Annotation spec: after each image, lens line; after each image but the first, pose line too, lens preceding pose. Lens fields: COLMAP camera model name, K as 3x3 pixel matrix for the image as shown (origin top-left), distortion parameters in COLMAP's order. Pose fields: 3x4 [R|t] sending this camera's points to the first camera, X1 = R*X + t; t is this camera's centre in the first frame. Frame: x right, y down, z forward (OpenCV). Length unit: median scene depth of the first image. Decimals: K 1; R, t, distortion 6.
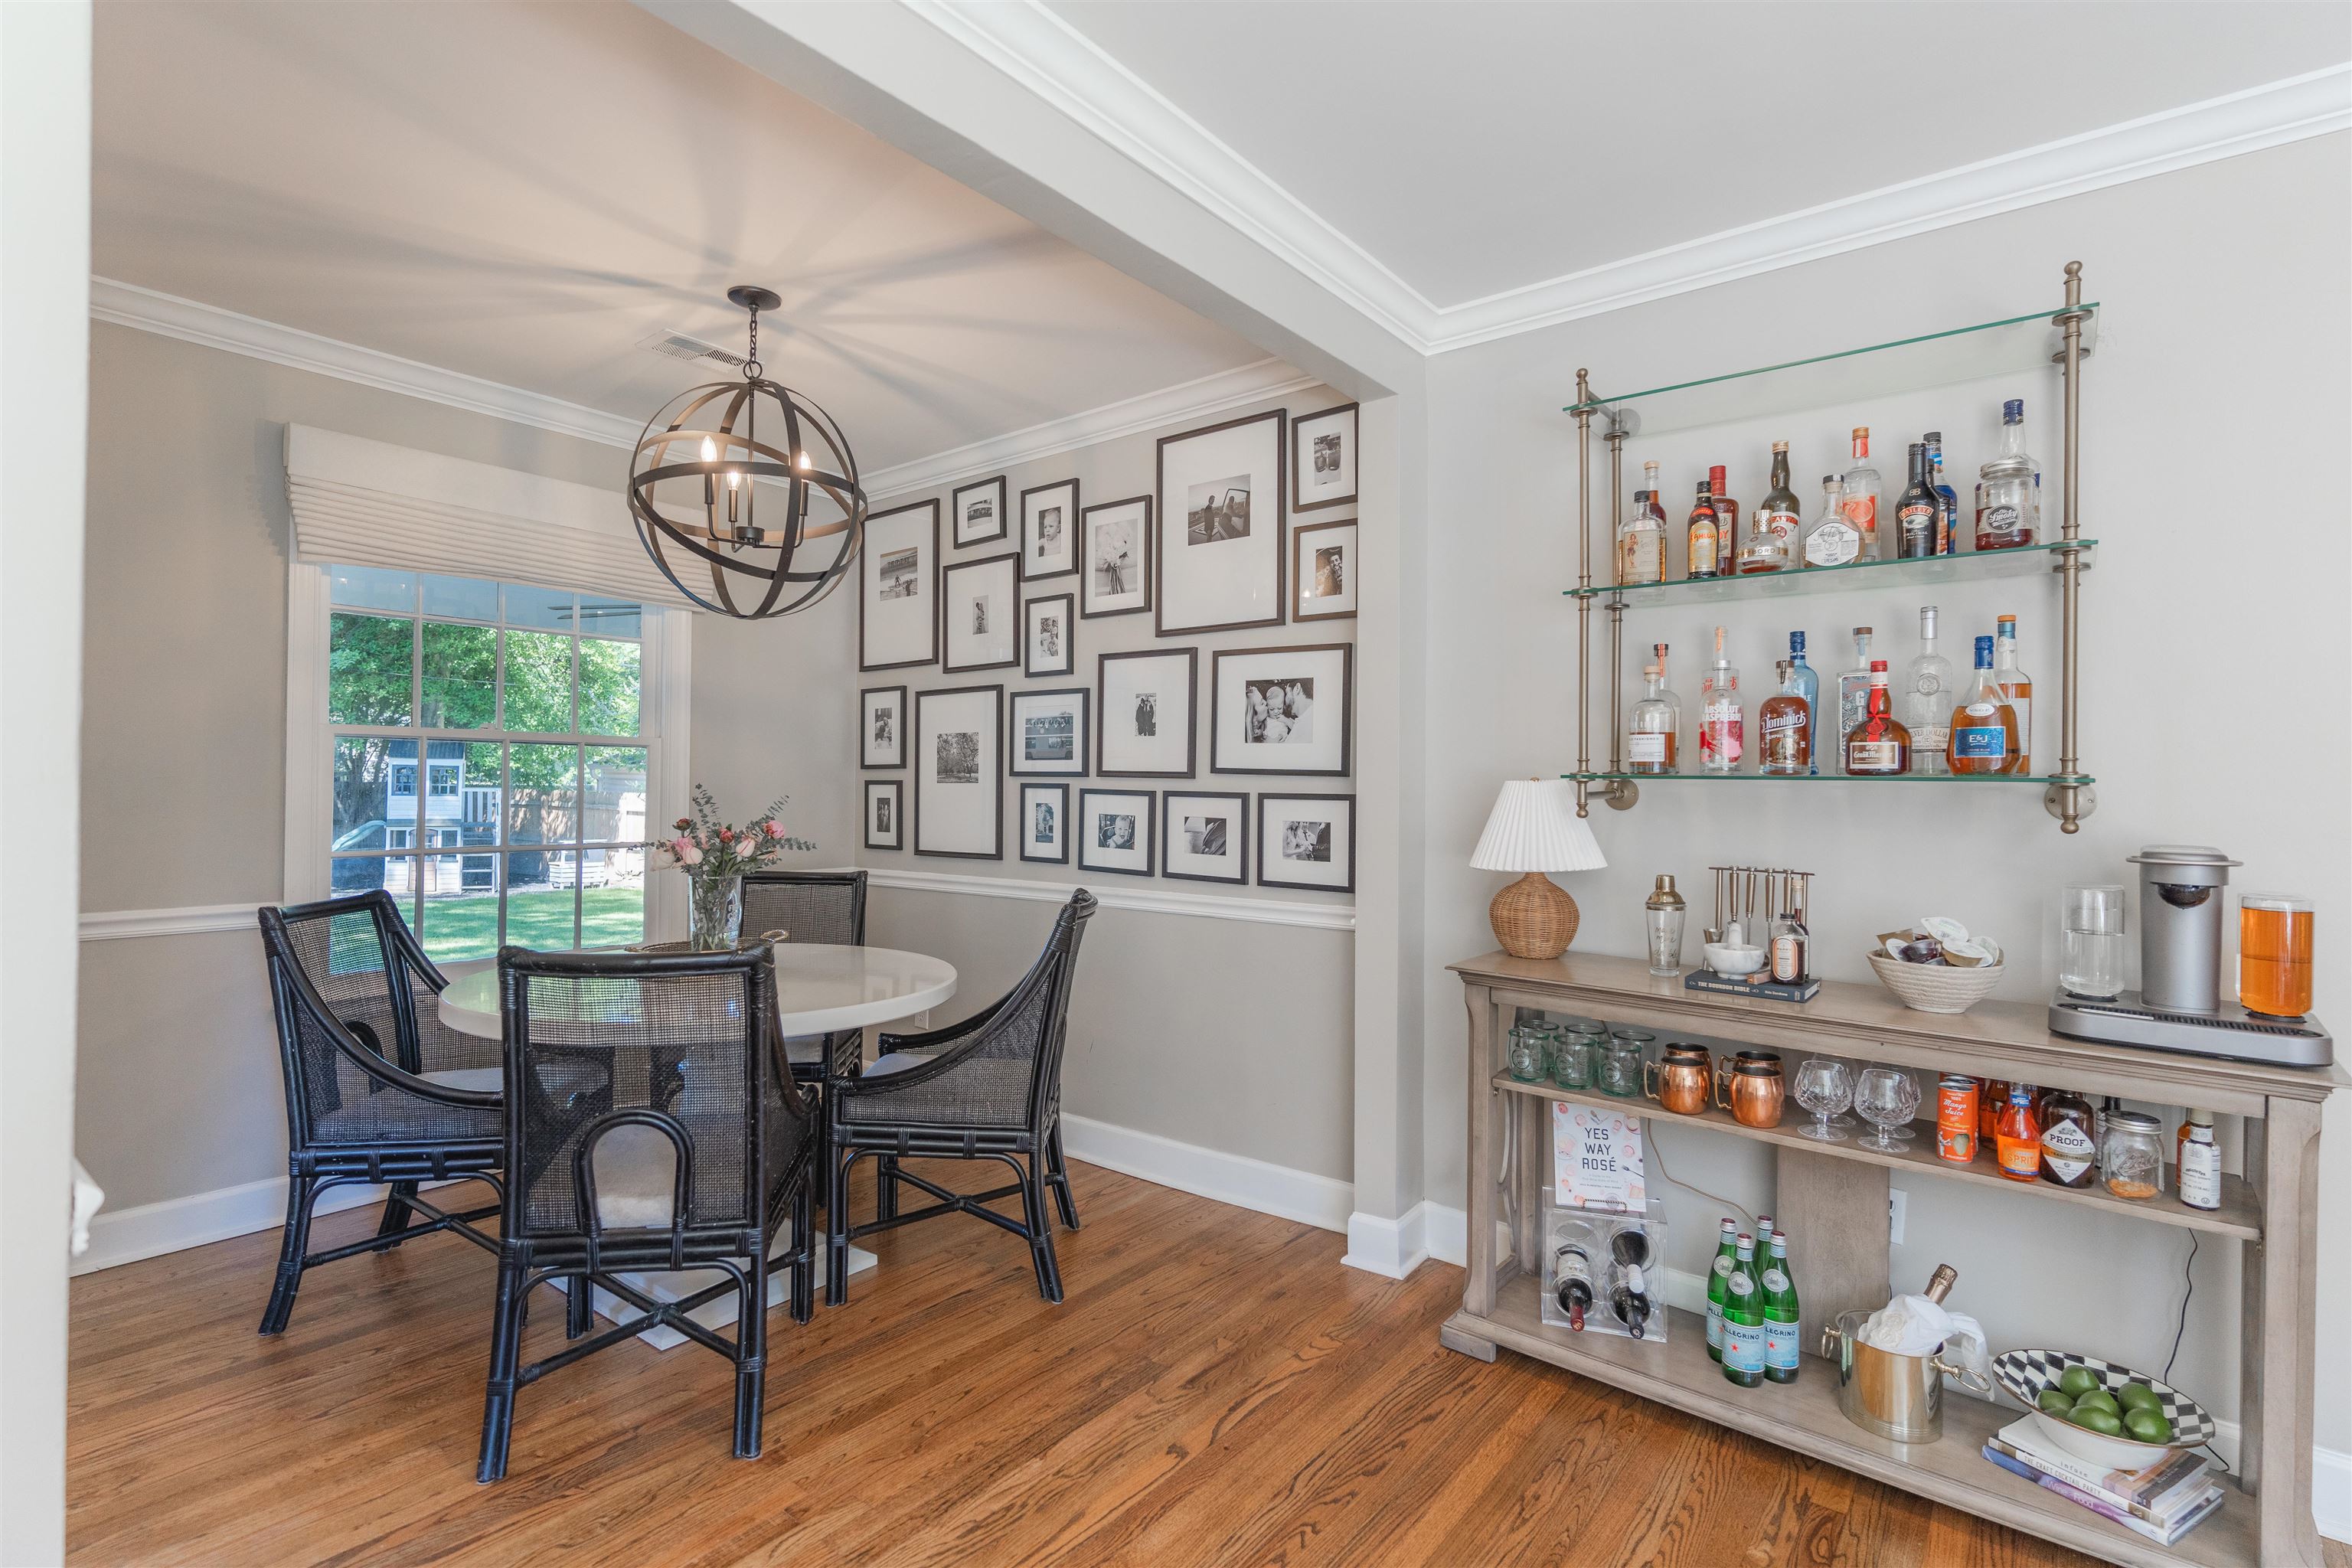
lens RADIAL K [[1125.0, 0, 1158.5], [0, 1125.0, 769.5], [0, 0, 1]] dist [0.002202, 0.000128]
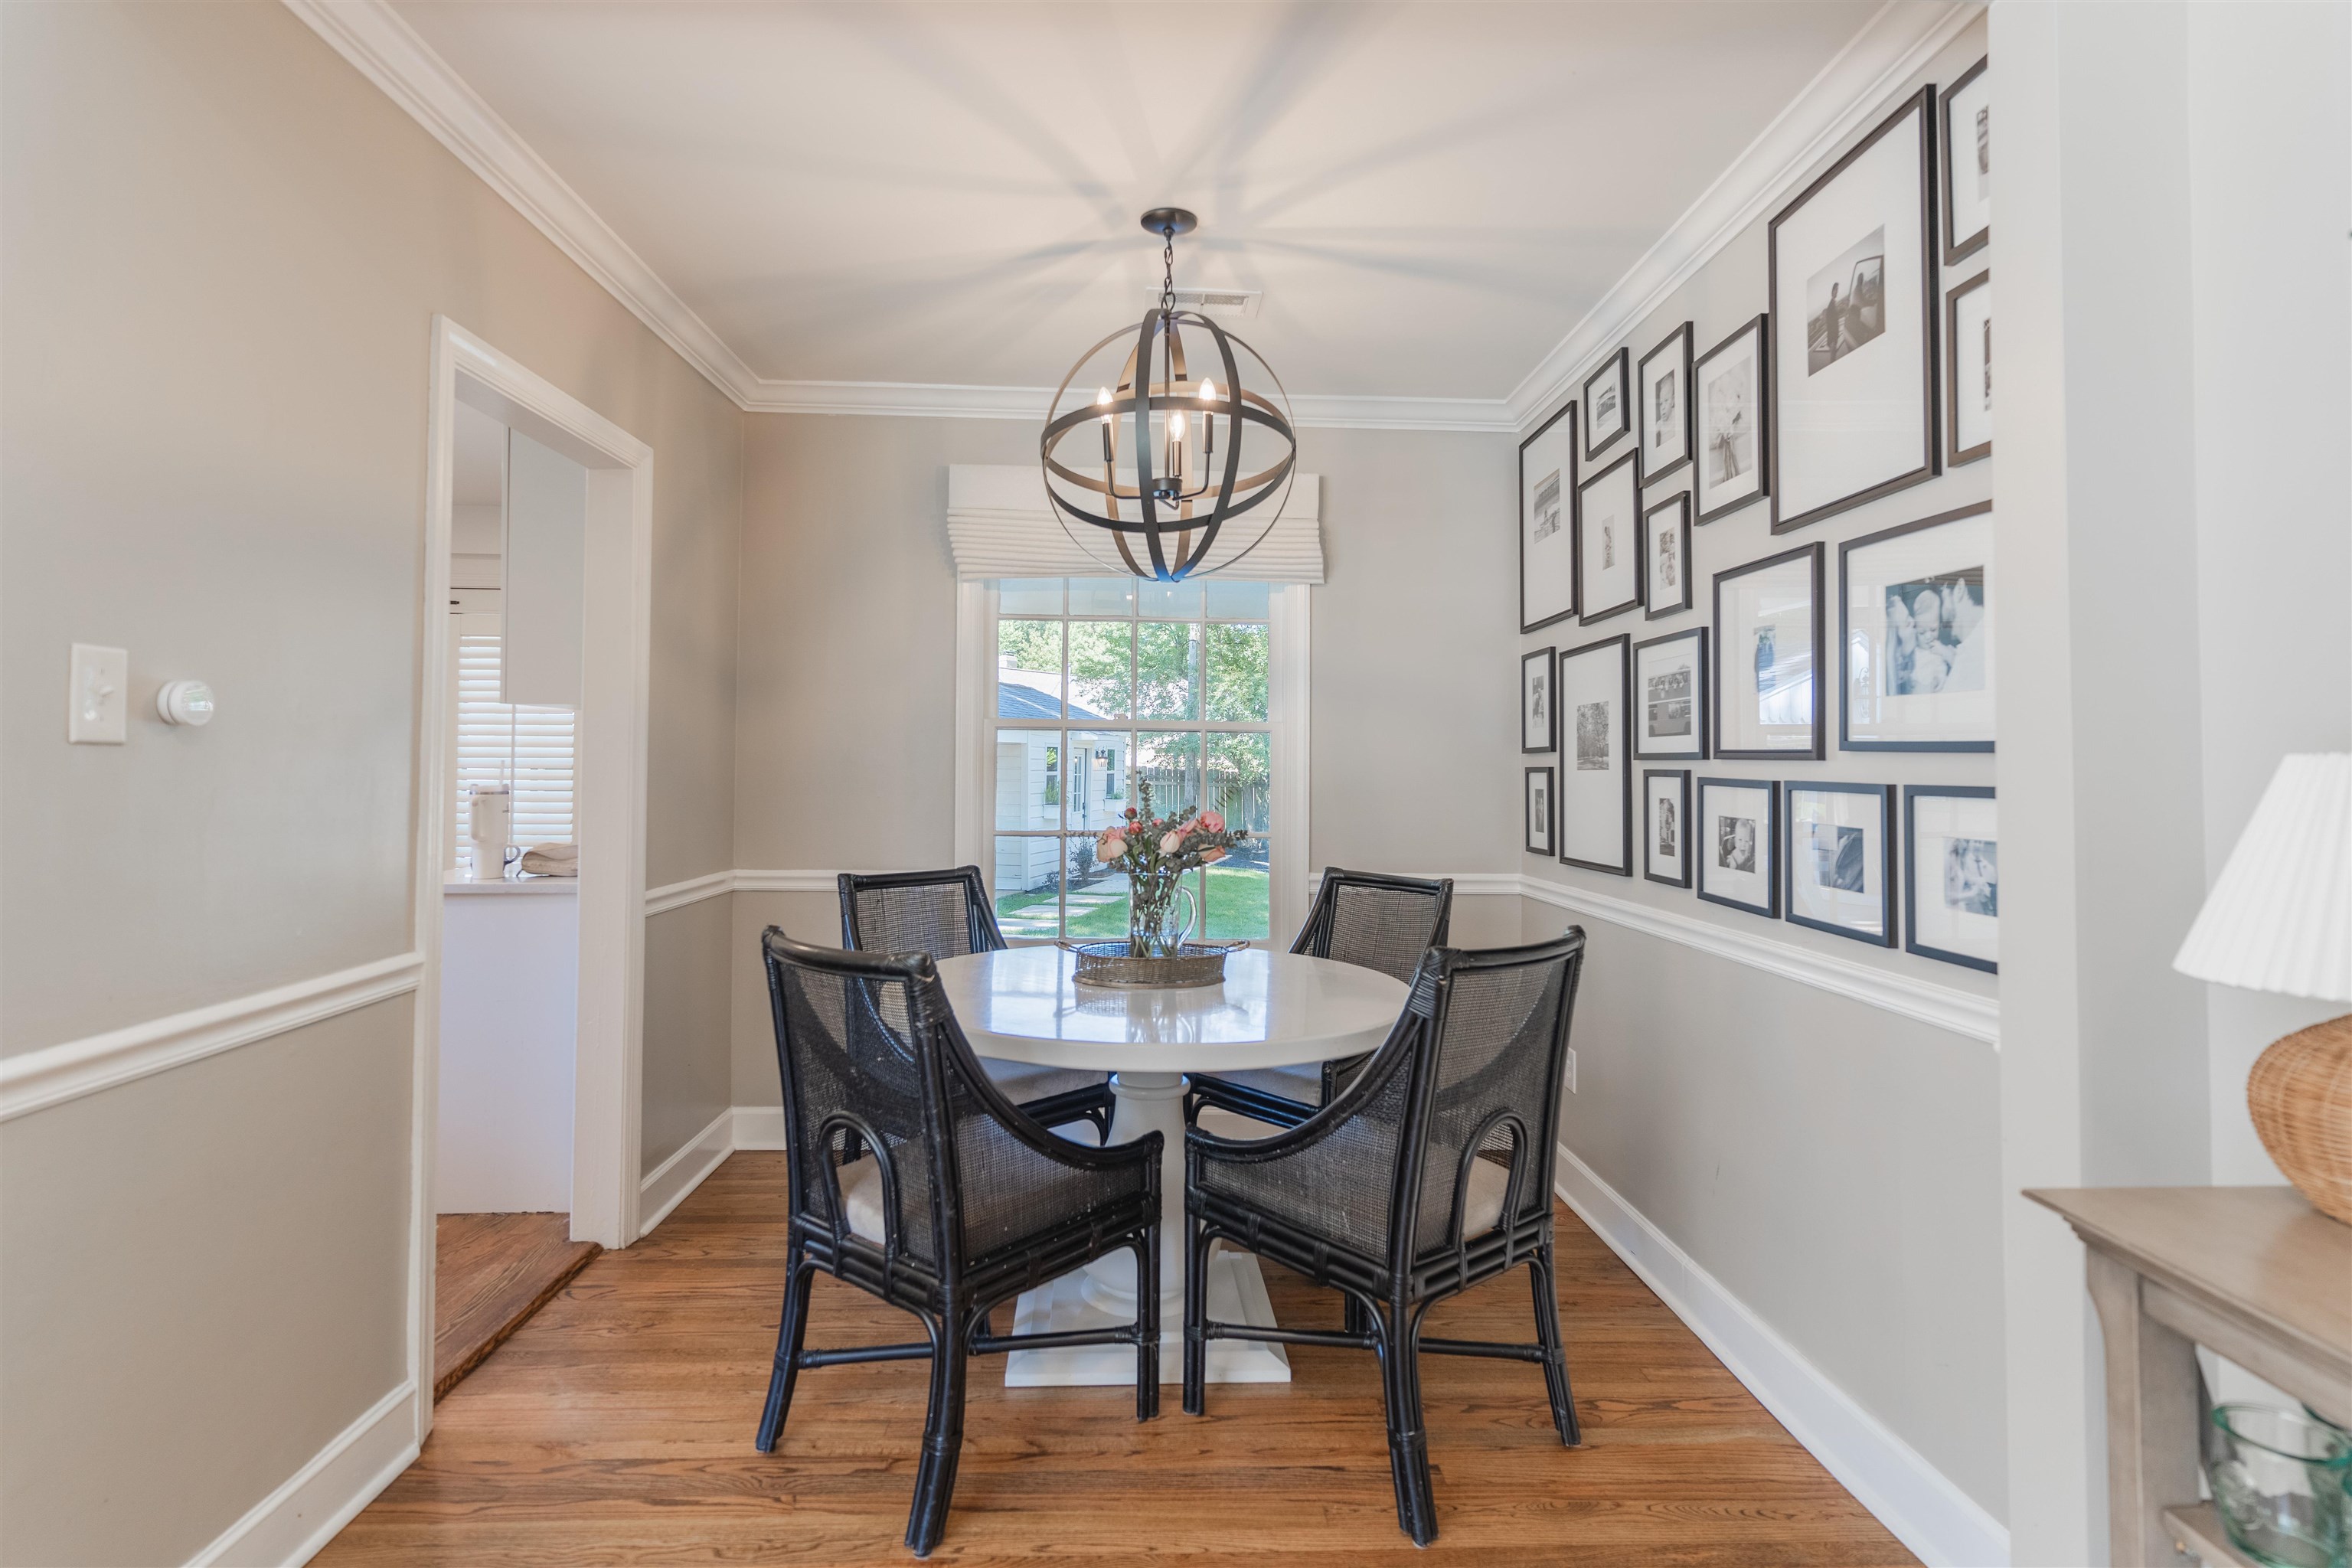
lens RADIAL K [[1180.5, 0, 1180.5], [0, 1180.5, 729.0], [0, 0, 1]] dist [0.003674, 0.000370]
pose [[0.660921, -0.027882, -0.749937, 0.276372], [0.007197, 0.999499, -0.030818, 0.008356], [0.750421, 0.014971, 0.660791, 0.327175]]
